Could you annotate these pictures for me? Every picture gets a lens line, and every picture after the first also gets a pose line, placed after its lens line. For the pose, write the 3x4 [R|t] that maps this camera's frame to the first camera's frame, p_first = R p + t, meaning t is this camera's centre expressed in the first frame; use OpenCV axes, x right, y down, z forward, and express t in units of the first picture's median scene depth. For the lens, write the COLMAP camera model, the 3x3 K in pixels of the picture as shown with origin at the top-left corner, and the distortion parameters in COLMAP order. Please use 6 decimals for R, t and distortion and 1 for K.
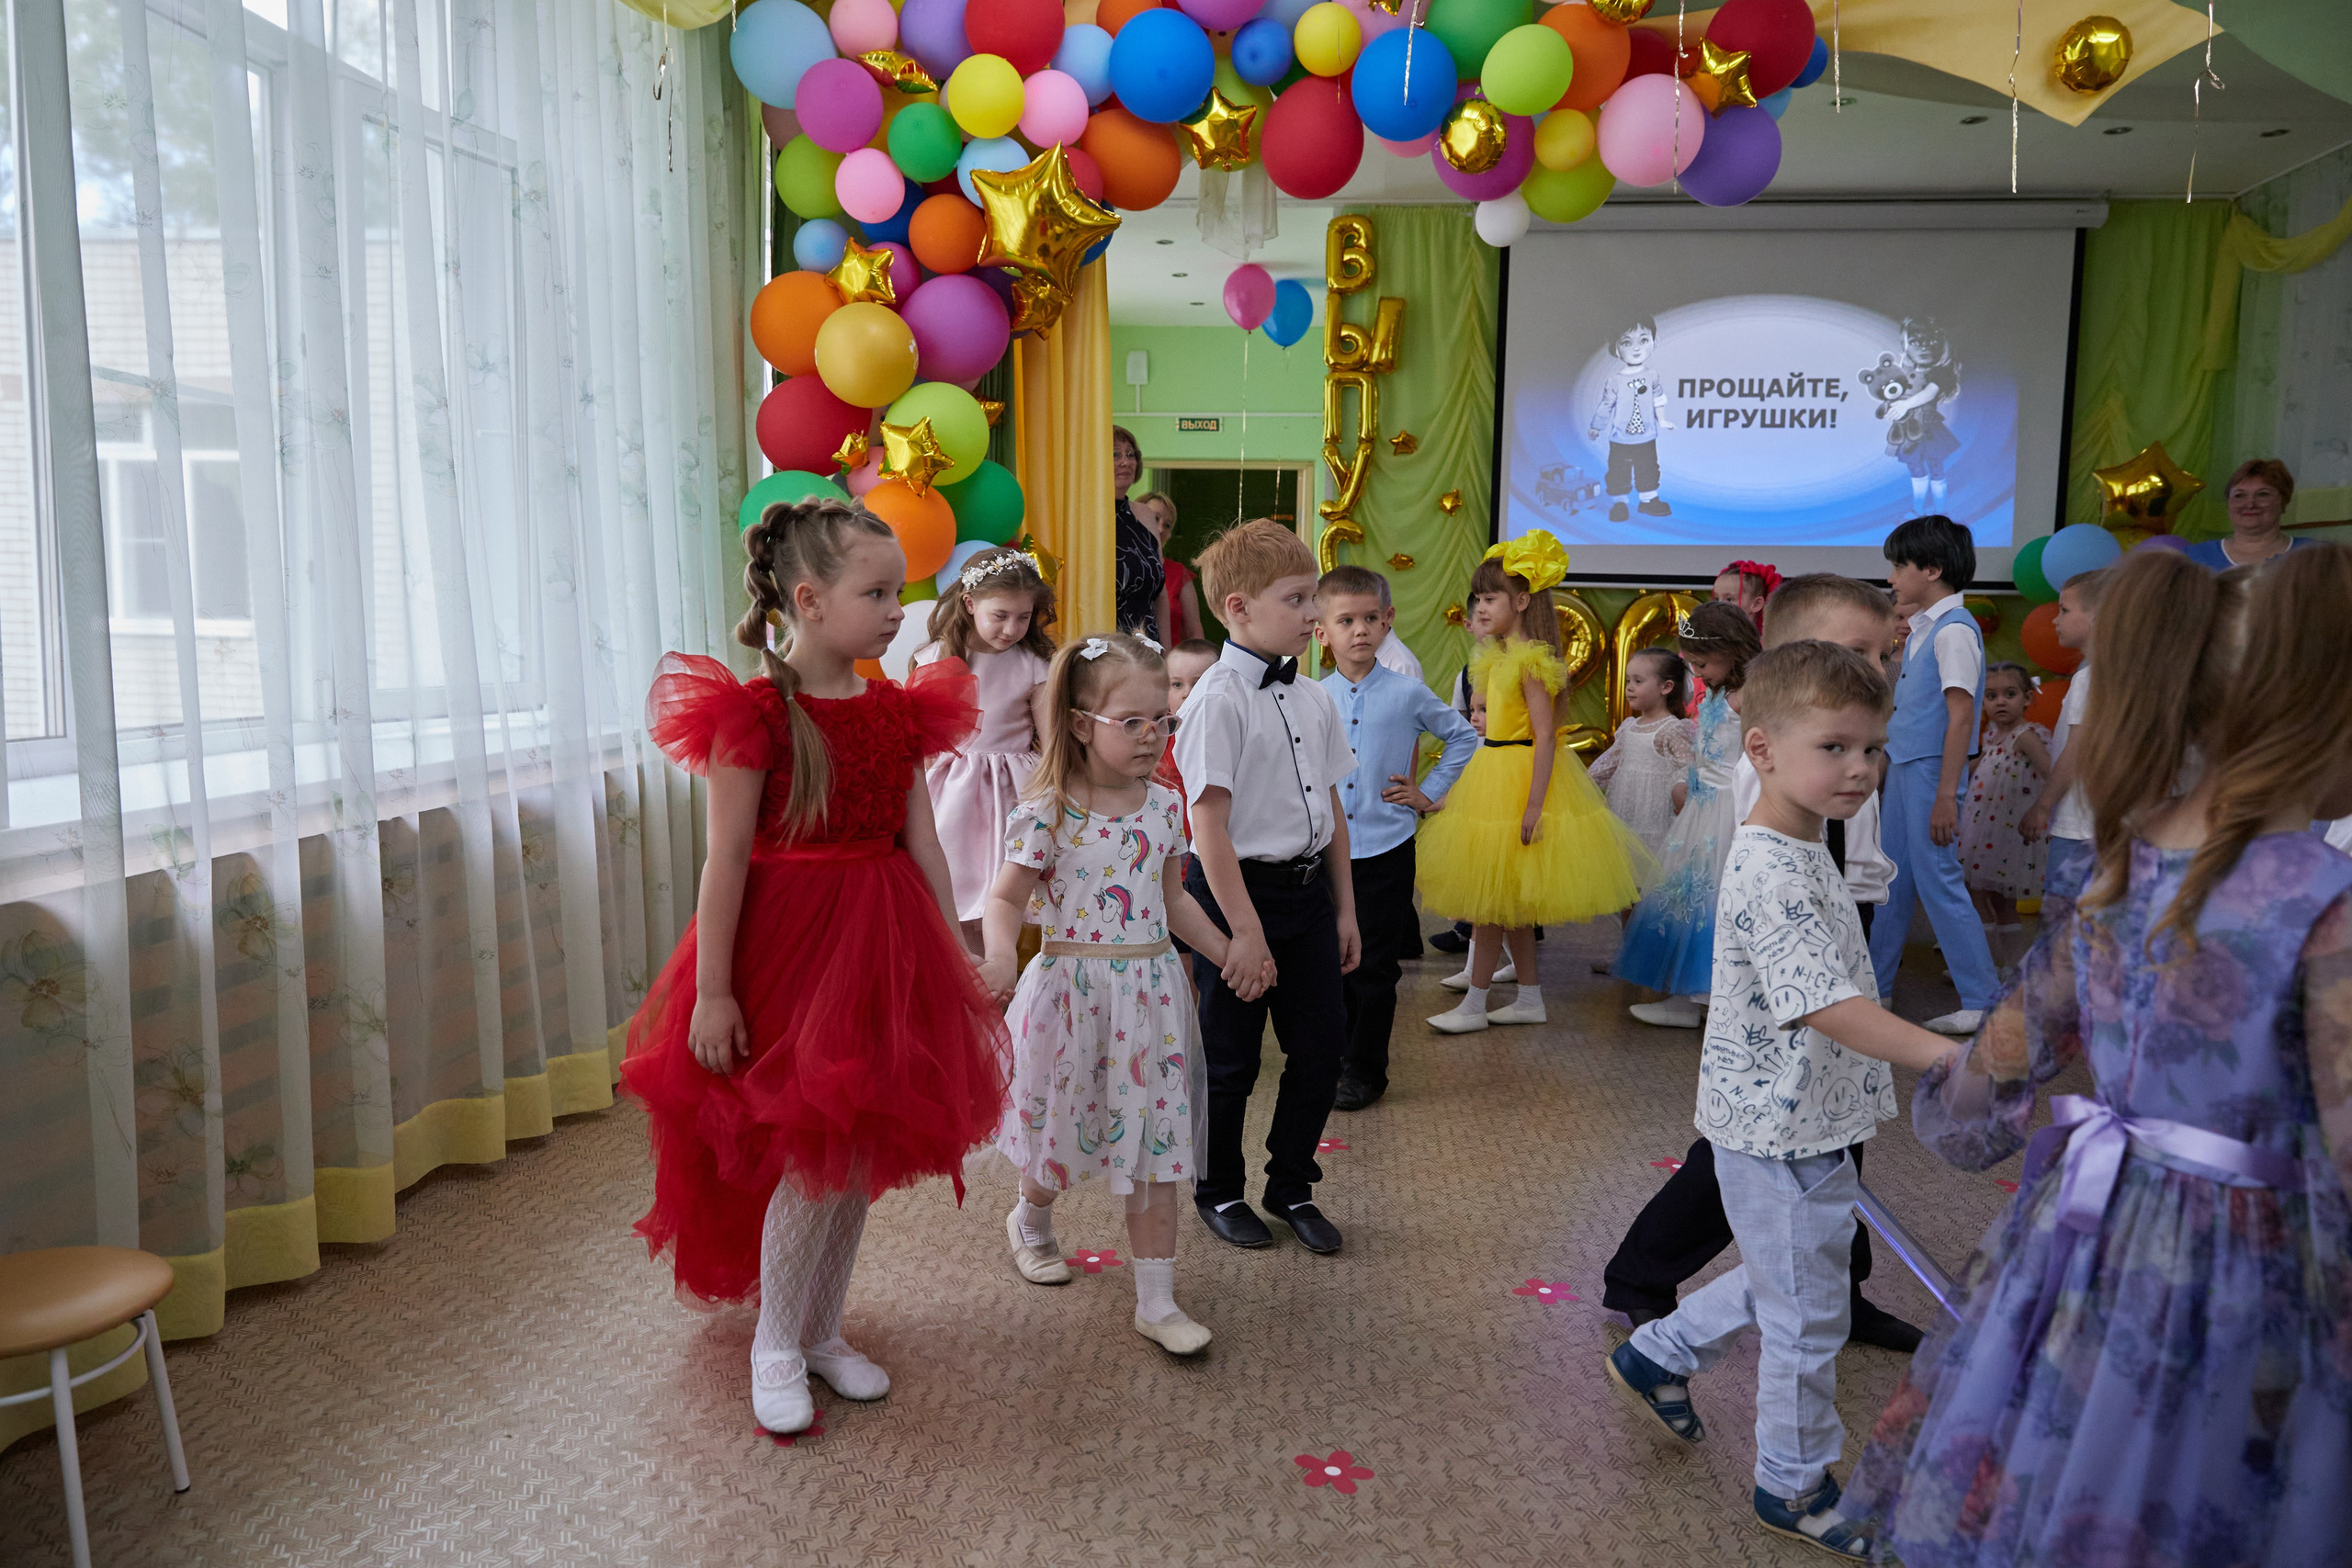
lens RADIAL K [[1586.9, 0, 1179.1], [0, 1586.9, 775.4], [0, 0, 1]] dist [-0.008308, 0.004401]
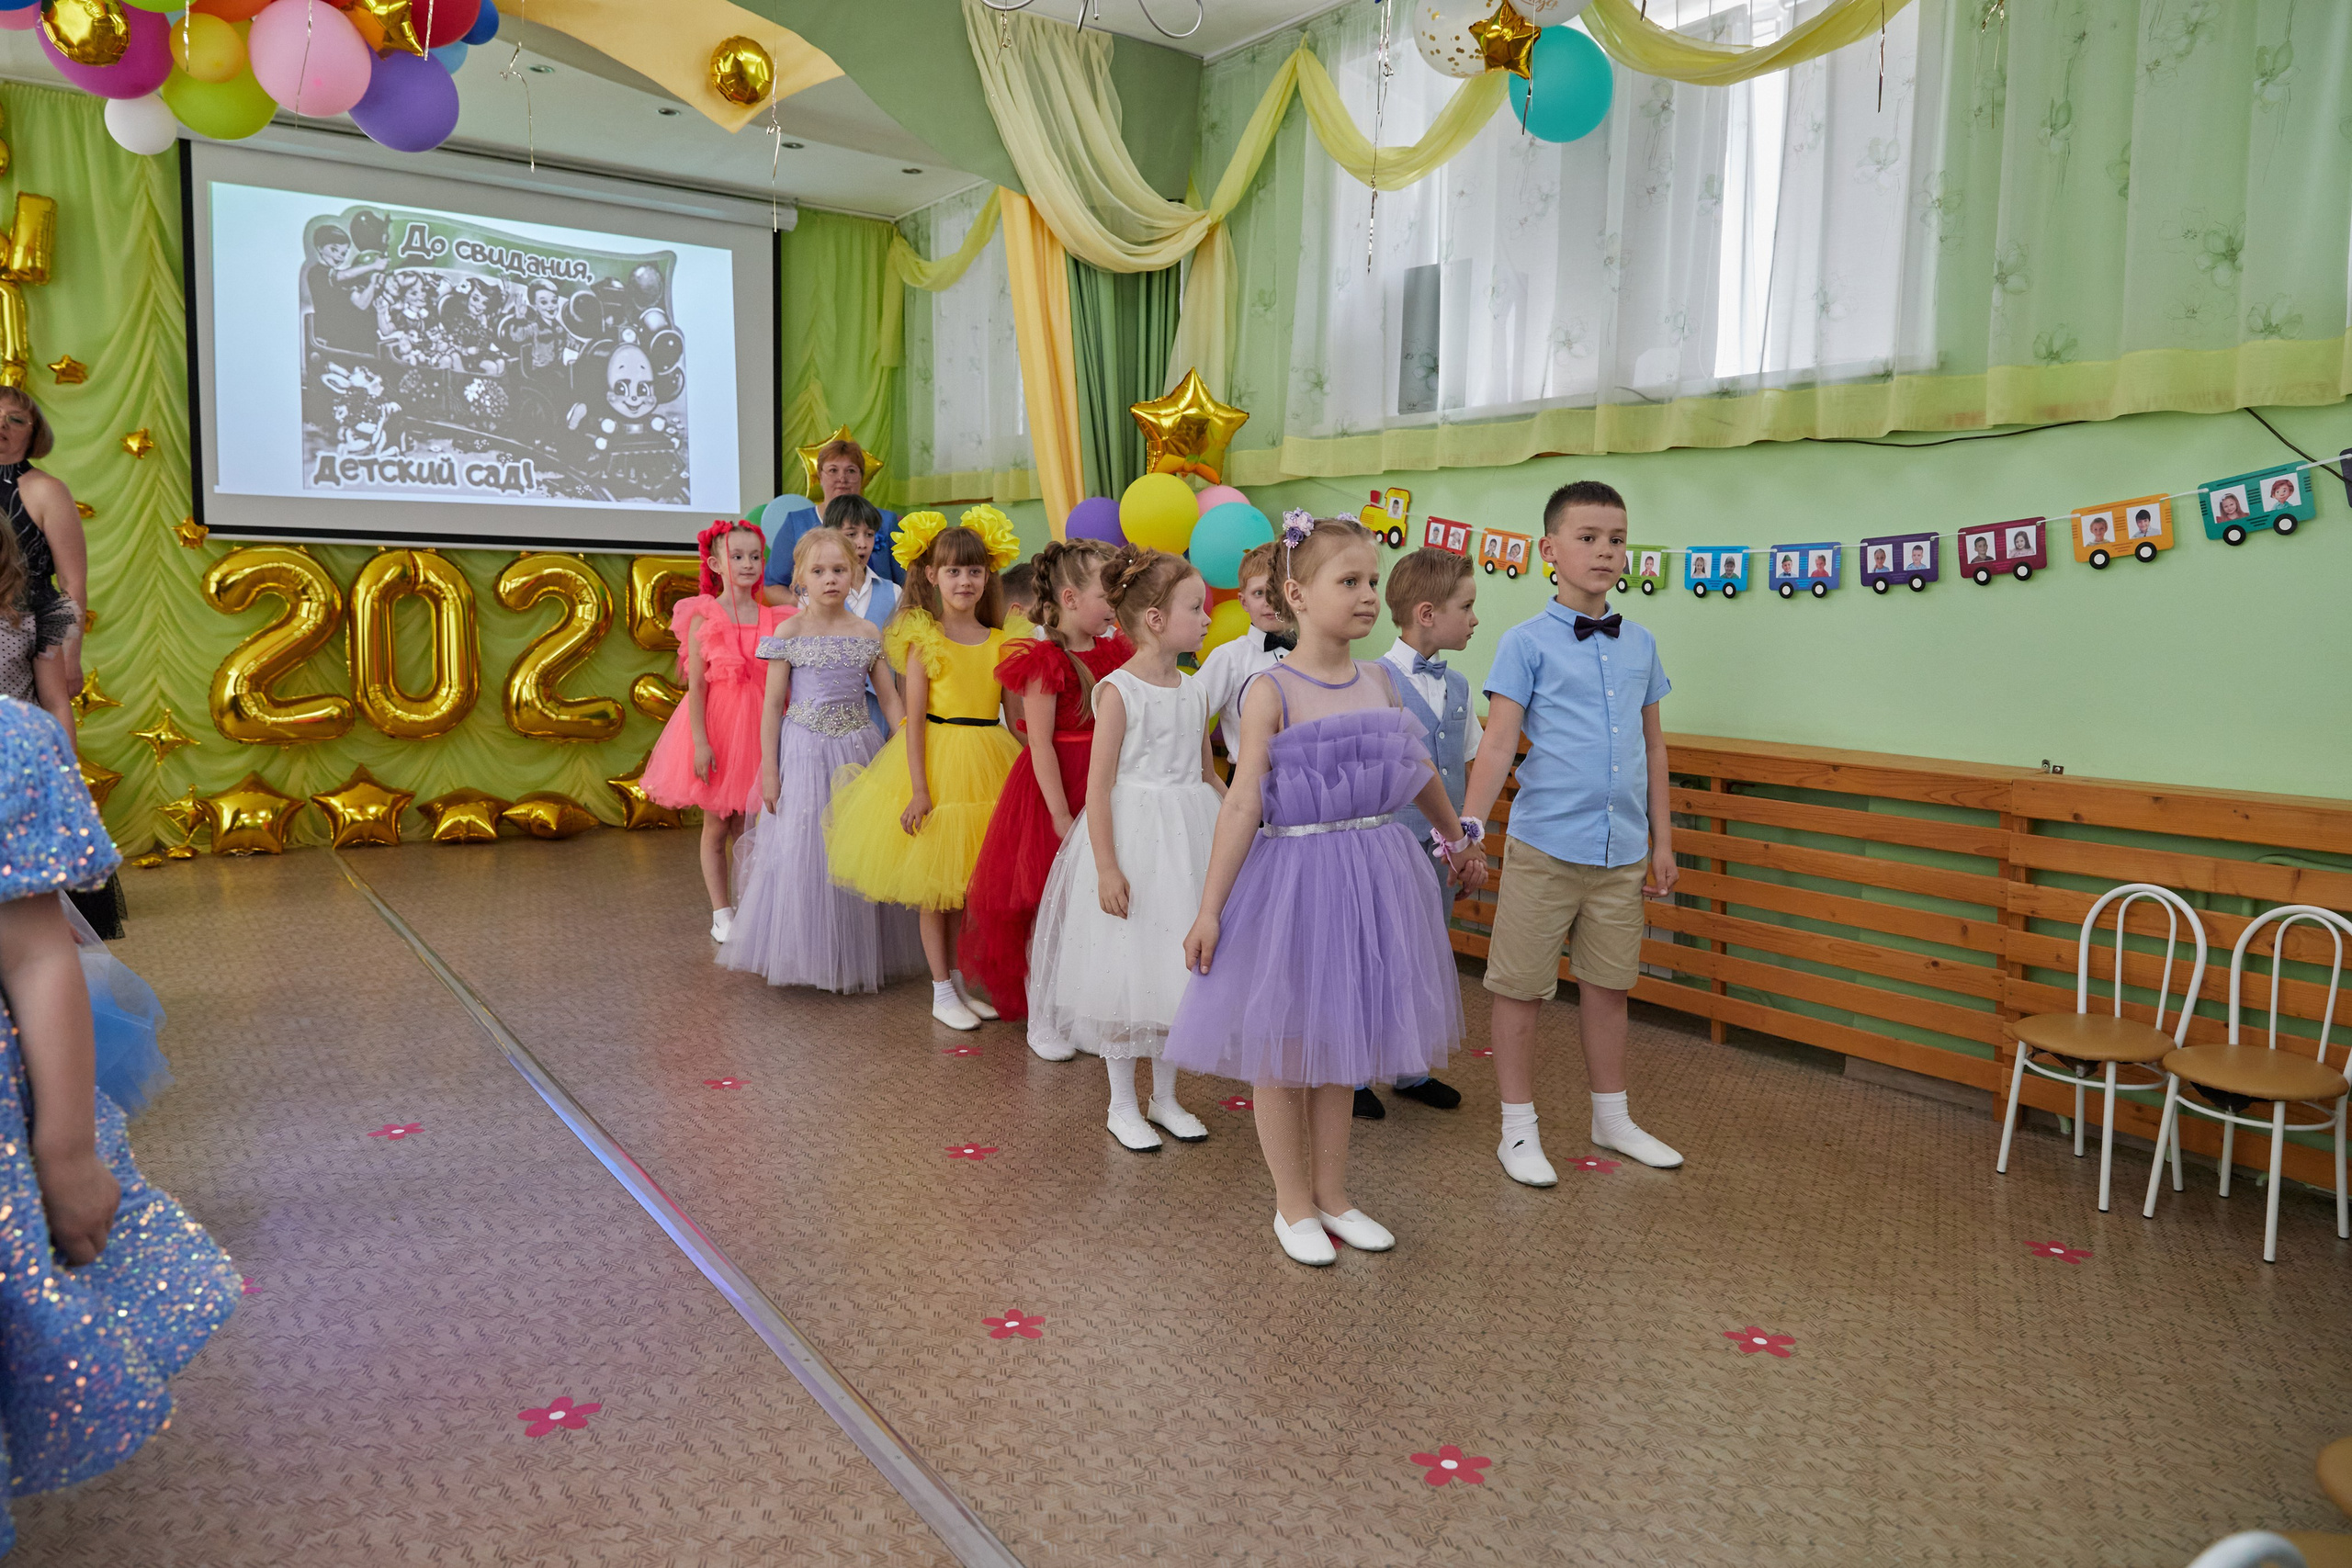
lens RADIAL K [[1586.9, 0, 1163.8], [0, 1586.9, 767.0], [0, 0, 1]] dist [-0.008308, 0.004401]
pose [[0.762355, -0.072076, 0.643133, 0.047537], [0.060846, 0.997359, 0.039649, 0.008797], [-0.644292, 0.008905, 0.764727, -0.044680]]
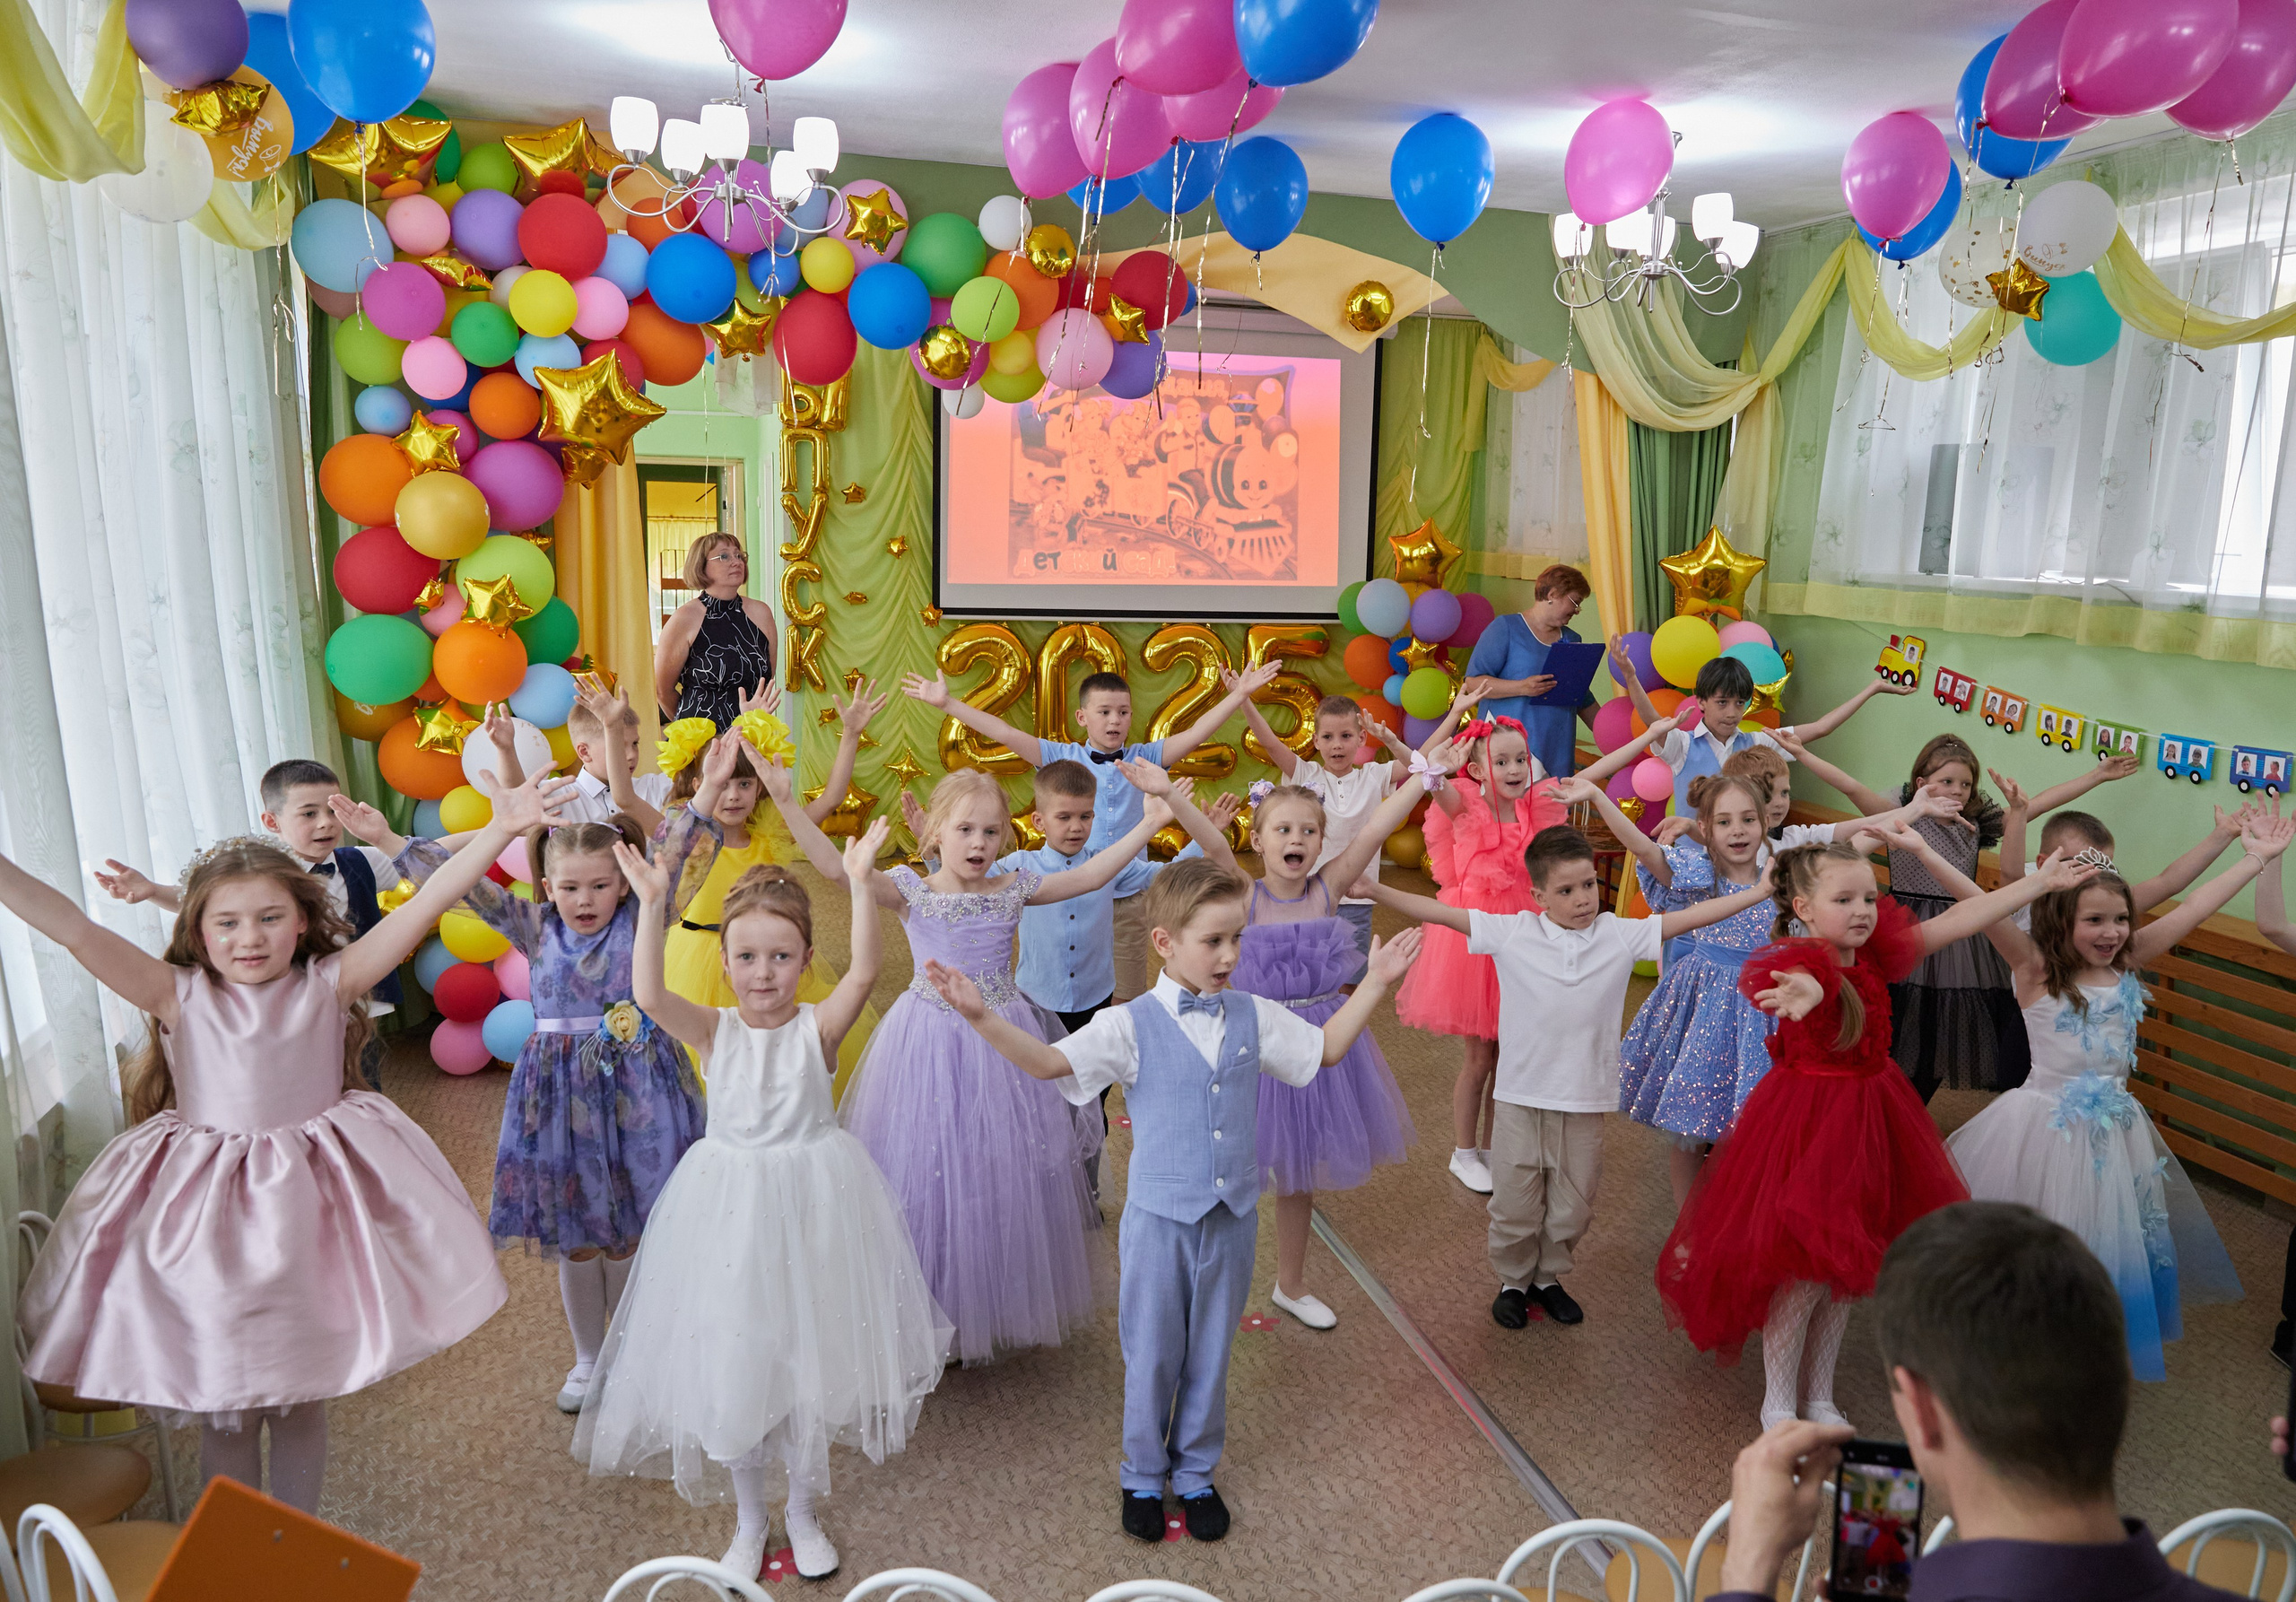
lens RADIAL K [[1703.9, 0, 1193.9], [0, 1703.9, 768.7], [0, 0, 1]] dist [0.002135, 0.009927]
pose [[0.927434, -0.051044, 0.370487, -0.155654], [0.027902, 0.997325, 0.067560, -0.146739], [-0.372945, -0.052320, 0.926377, -0.377191]]
